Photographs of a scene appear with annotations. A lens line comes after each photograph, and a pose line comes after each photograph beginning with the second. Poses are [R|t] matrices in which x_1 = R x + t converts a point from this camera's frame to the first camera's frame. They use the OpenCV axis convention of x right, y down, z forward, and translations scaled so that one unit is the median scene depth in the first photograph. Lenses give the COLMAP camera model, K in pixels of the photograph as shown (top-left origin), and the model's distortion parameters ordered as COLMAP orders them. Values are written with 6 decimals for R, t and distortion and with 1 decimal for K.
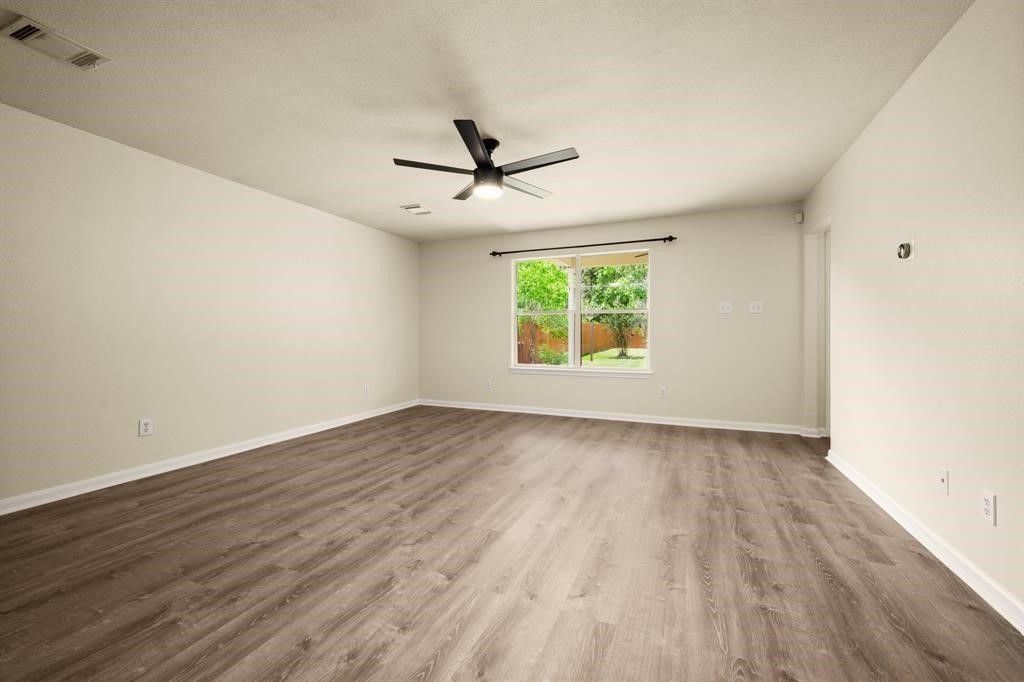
lens RADIAL K [[413.0, 0, 515.9], [0, 413.0, 332.5], [0, 0, 1]] dist [0.001071, 0.000035]
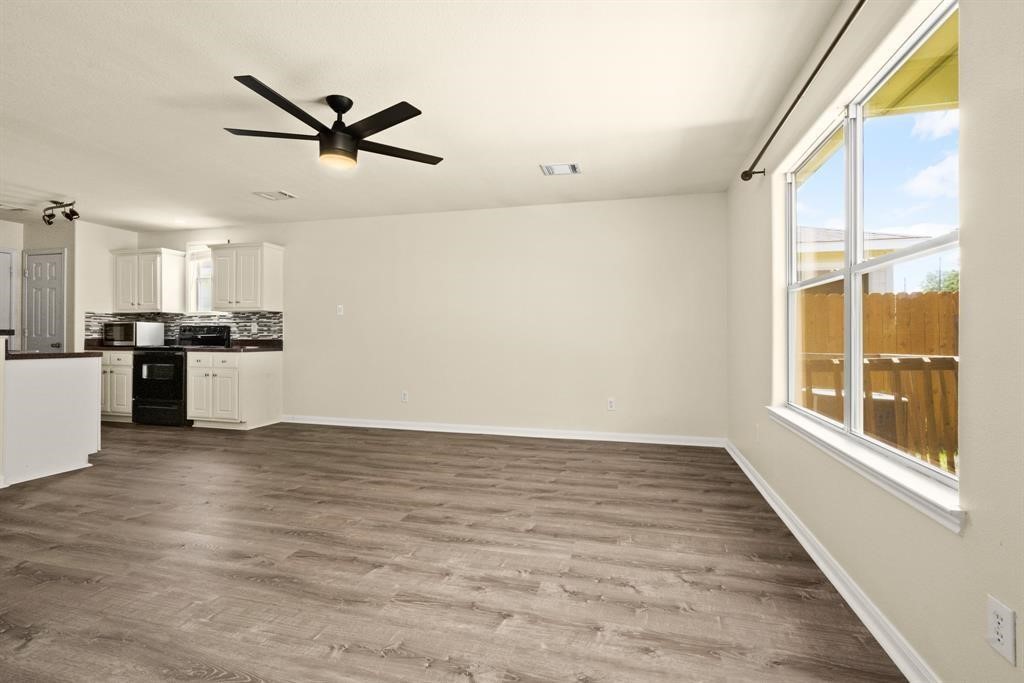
lens RADIAL K [[466.6, 0, 512.0], [0, 466.6, 341.5], [0, 0, 1]] dist [-0.000046, 0.000065]
pose [[0.137757, 0.011150, -0.990403, 0.966932], [0.002074, 0.999931, 0.011545, 0.008290], [0.990464, -0.003645, 0.137725, 1.311567]]
